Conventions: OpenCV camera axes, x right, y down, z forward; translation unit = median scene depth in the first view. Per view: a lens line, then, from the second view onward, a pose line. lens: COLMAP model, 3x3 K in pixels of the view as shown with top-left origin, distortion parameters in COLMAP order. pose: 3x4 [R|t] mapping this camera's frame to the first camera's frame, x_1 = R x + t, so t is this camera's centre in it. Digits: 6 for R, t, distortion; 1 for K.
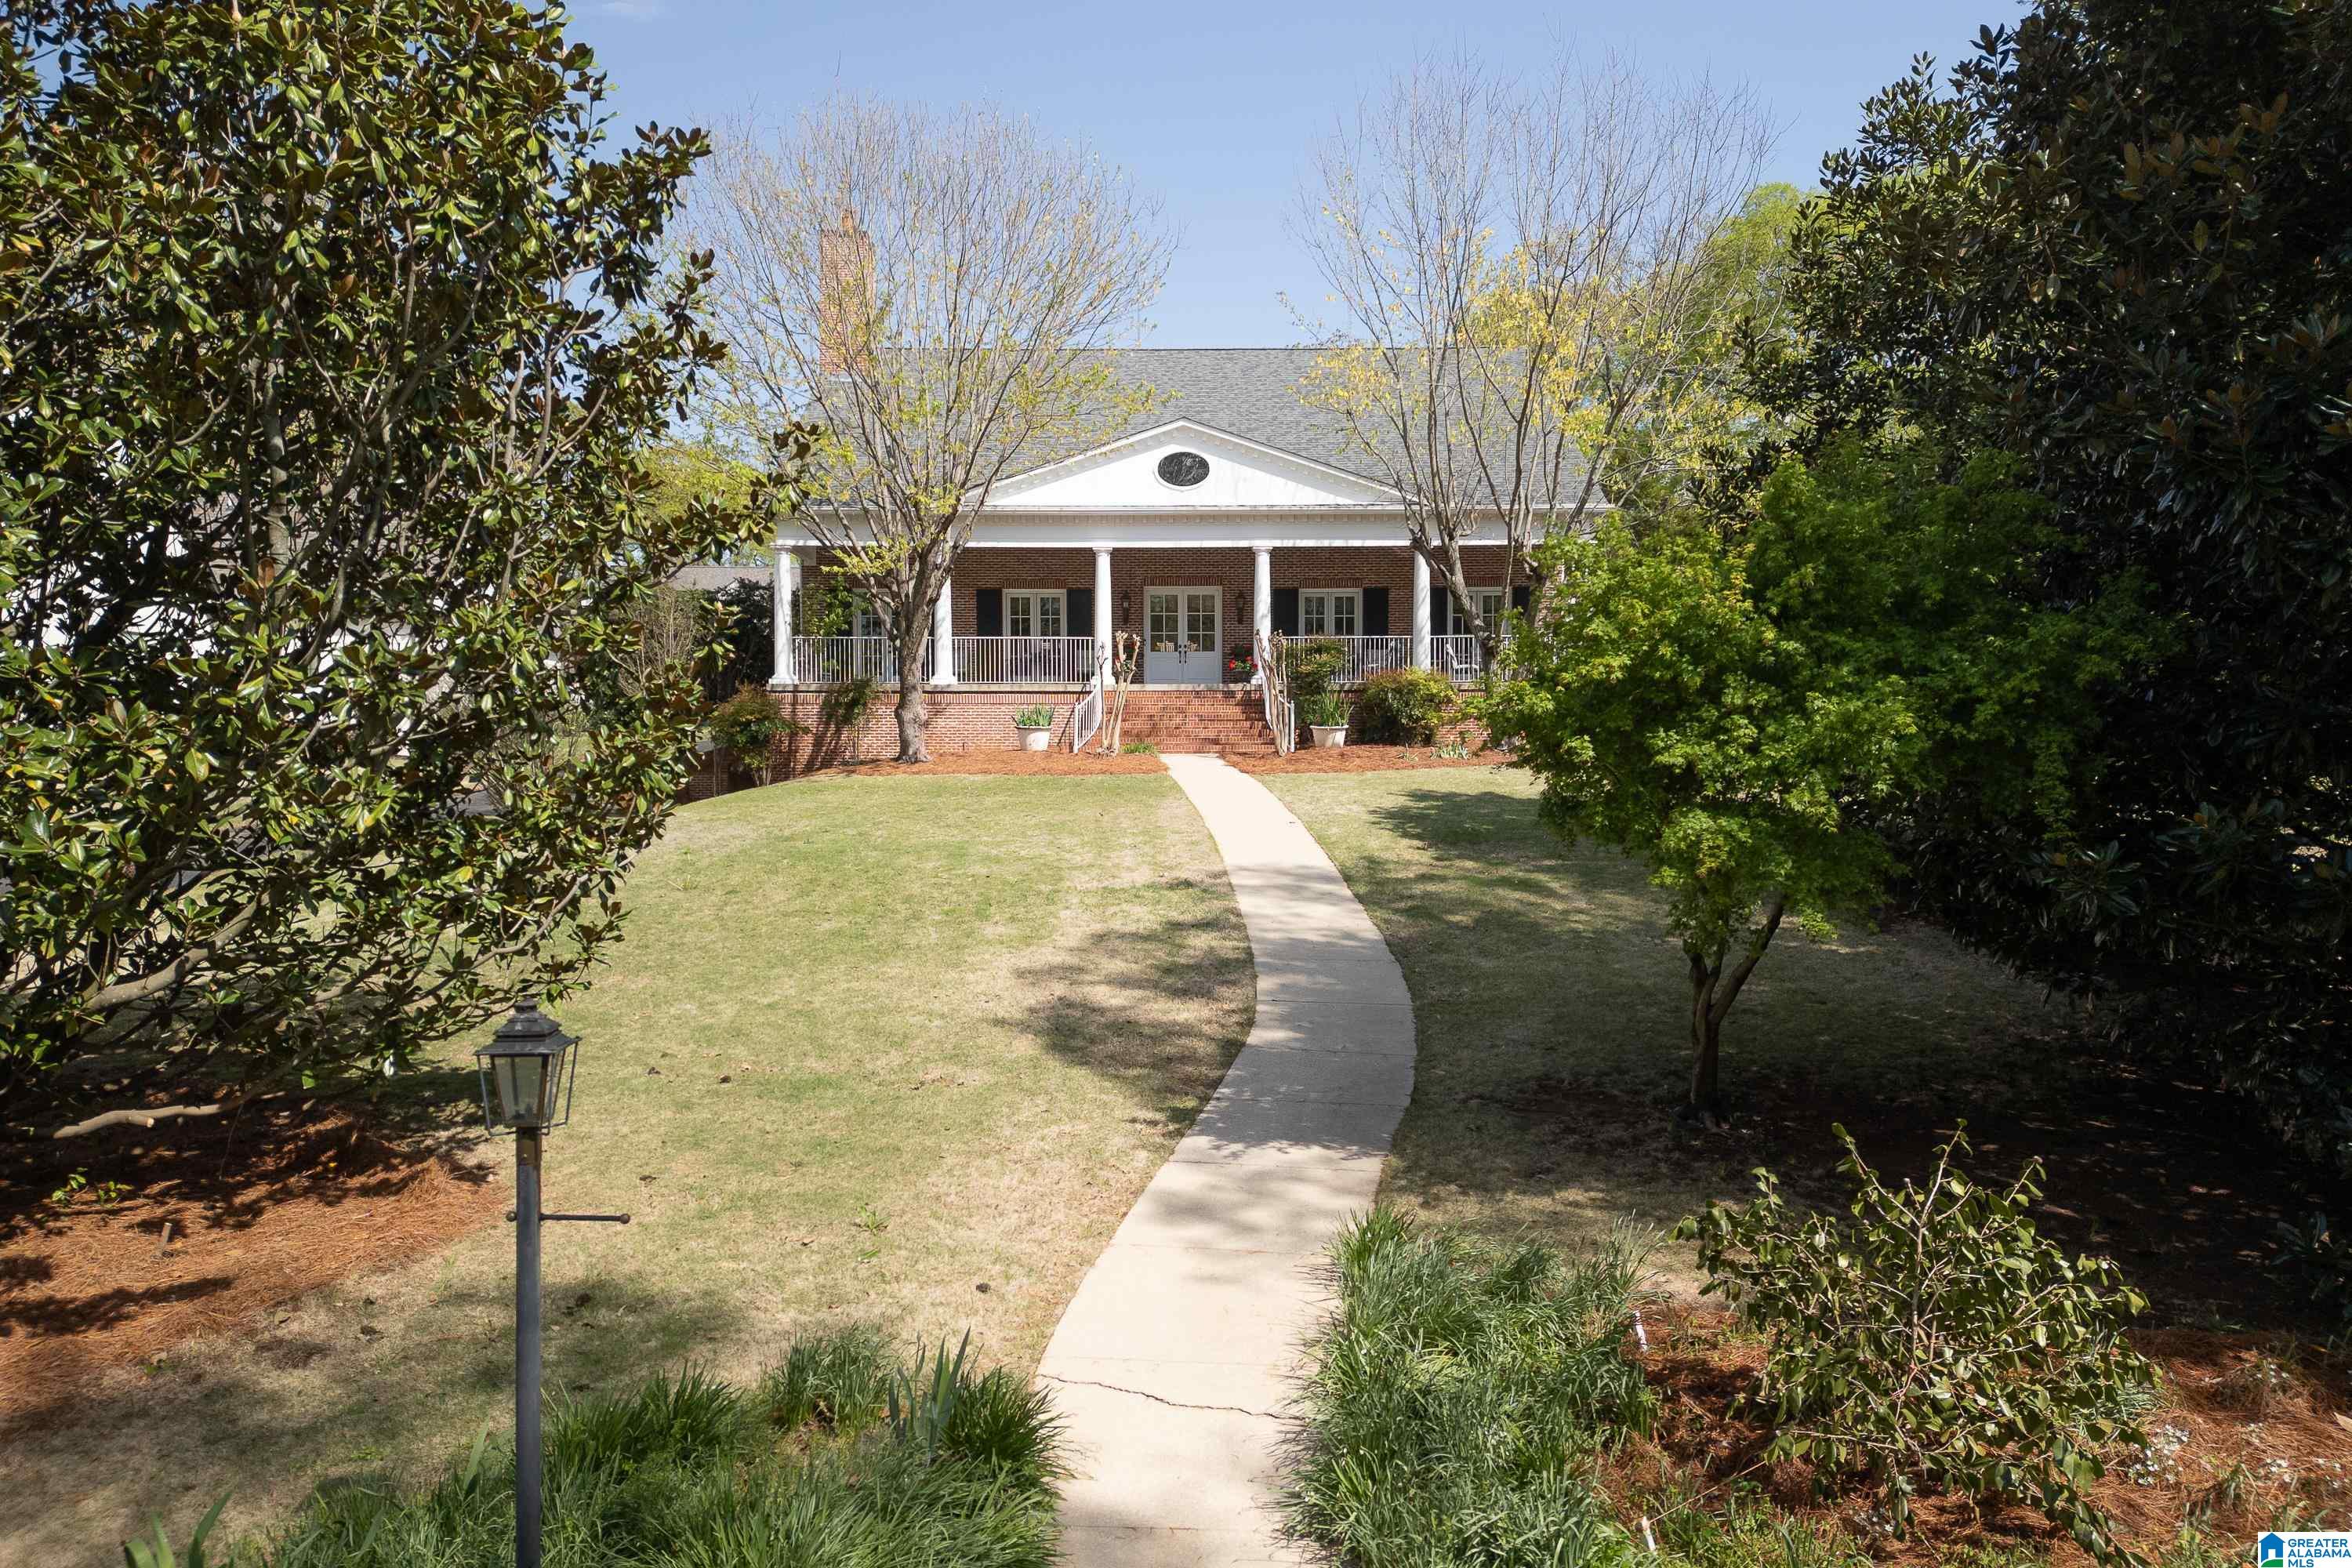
lens RADIAL K [[1657.4, 0, 1178.2], [0, 1657.4, 796.6], [0, 0, 1]] dist [0.063356, -0.001878]
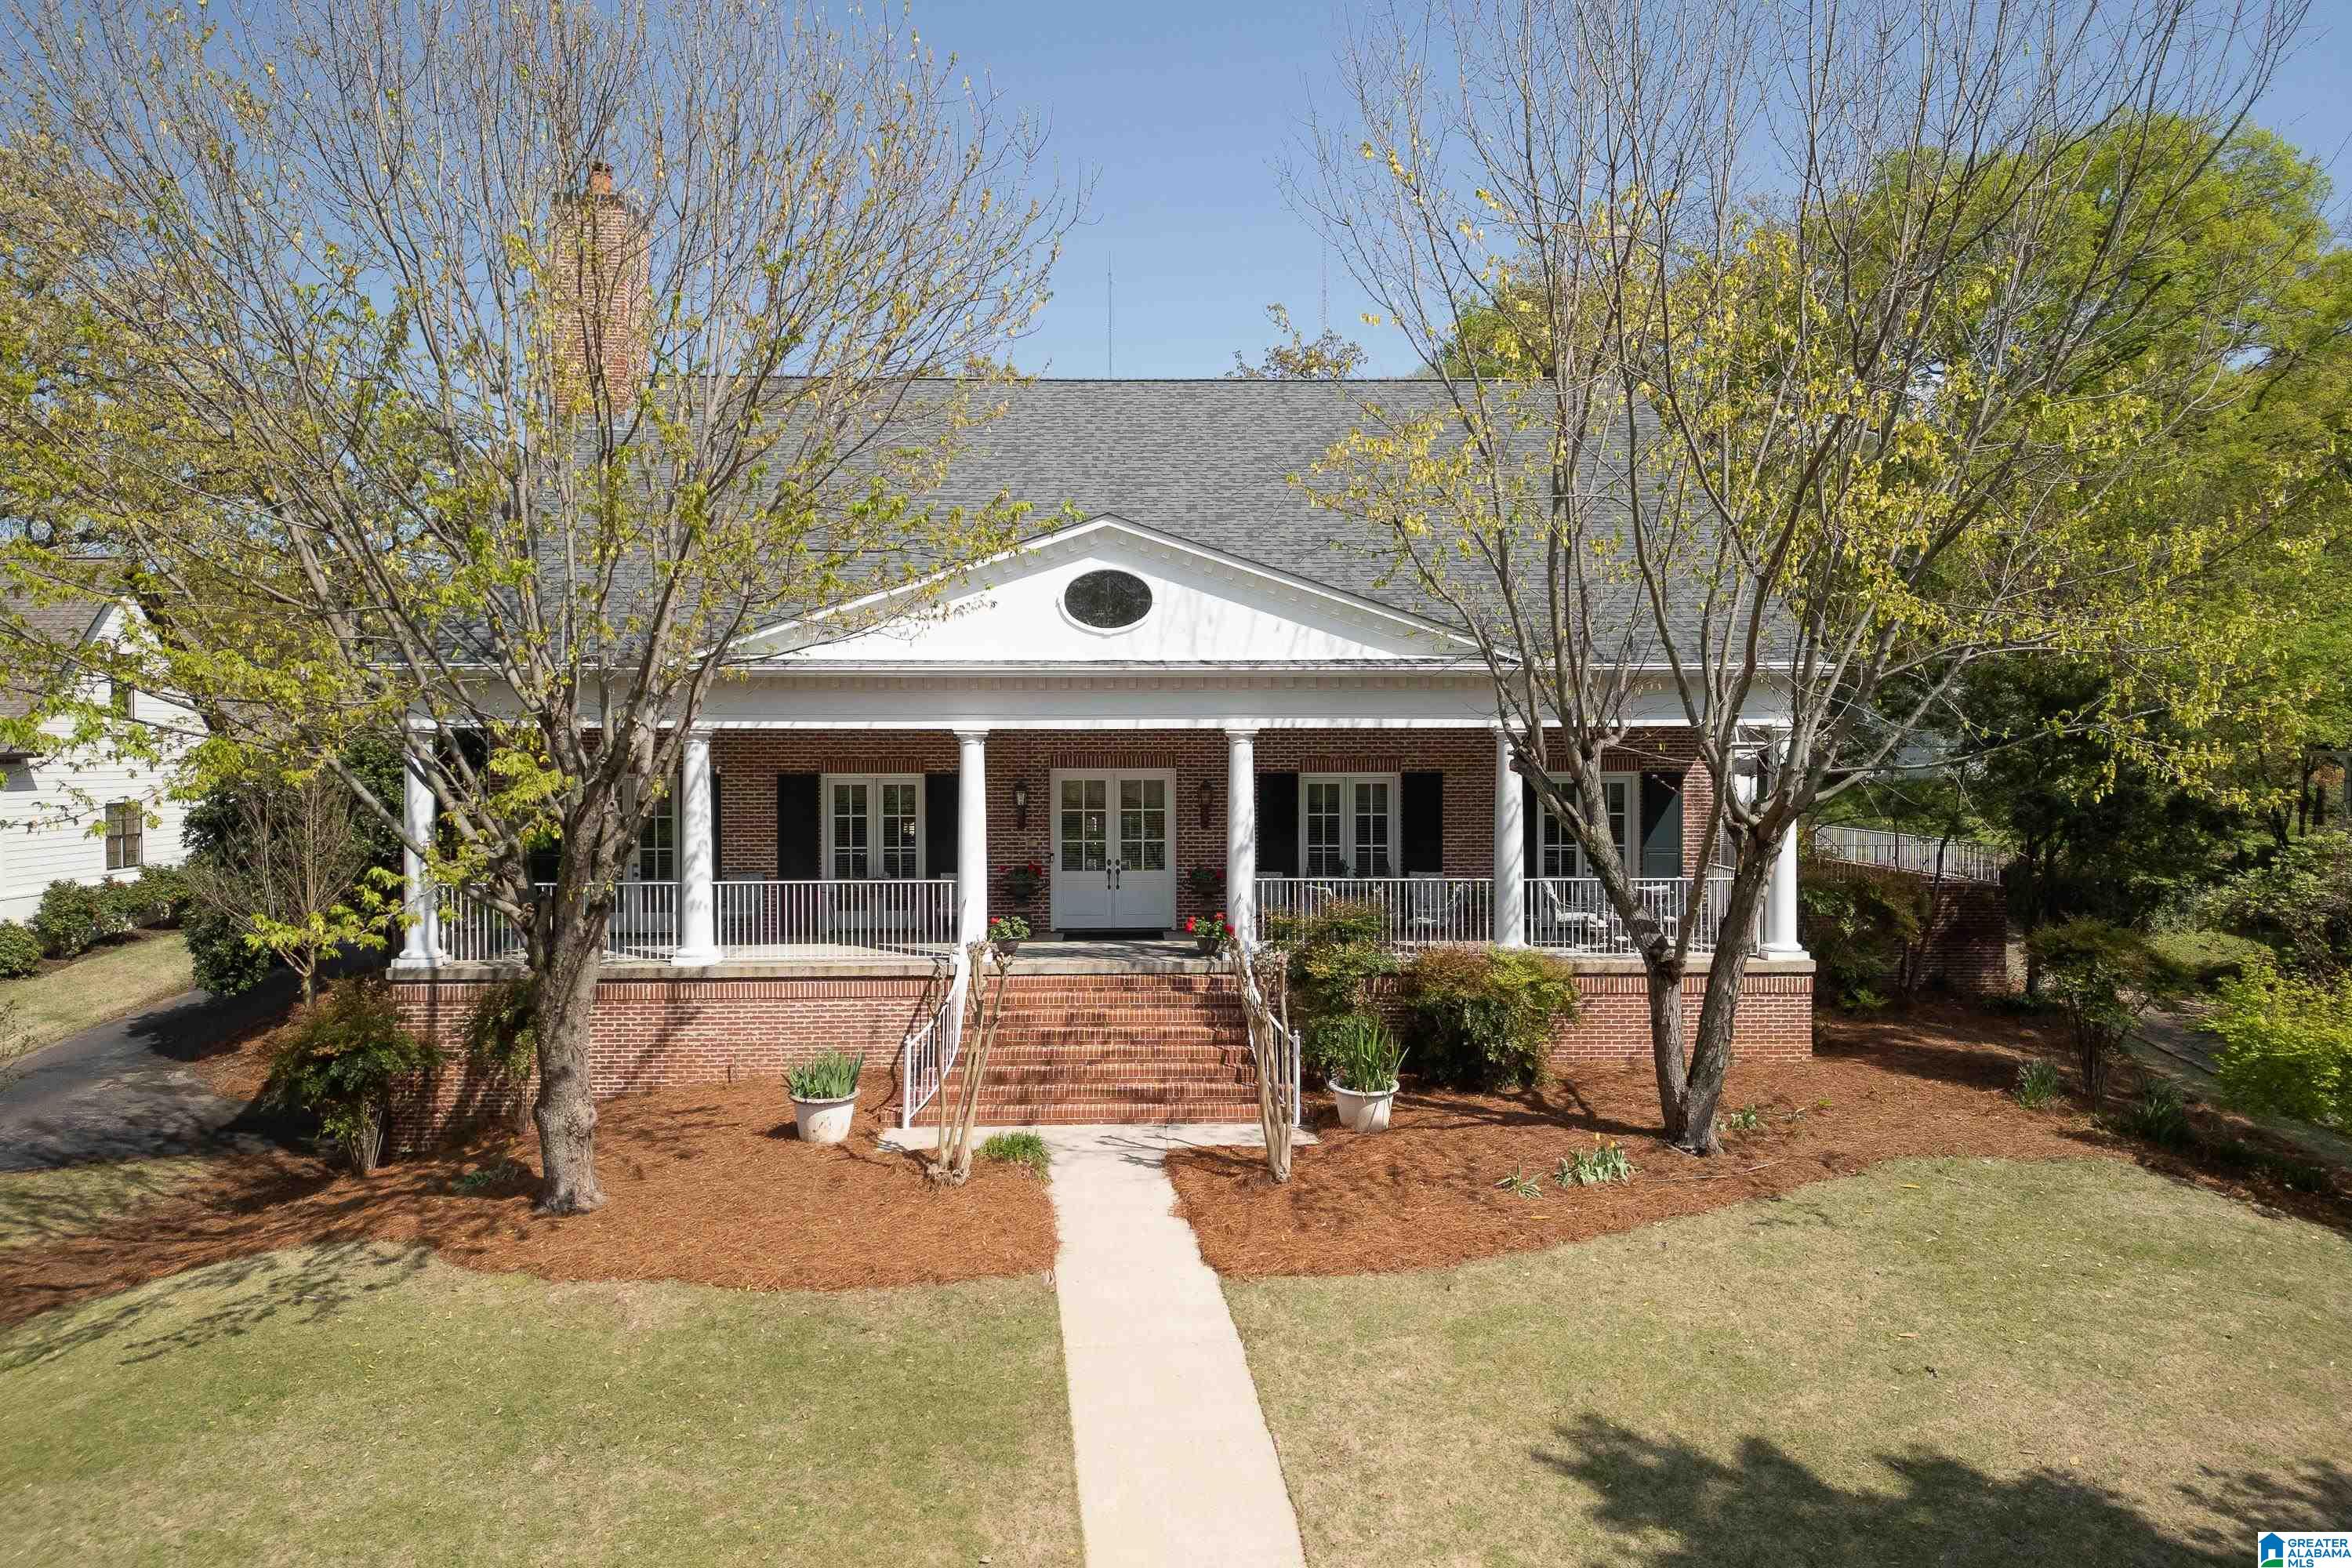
lens RADIAL K [[1657.4, 0, 1173.5], [0, 1657.4, 774.3], [0, 0, 1]] dist [0.063356, -0.001878]
pose [[0.999913, 0.000239, 0.013217, 0.018873], [-0.000180, 0.999990, -0.004453, -0.131711], [-0.013218, 0.004450, 0.999903, 0.408091]]
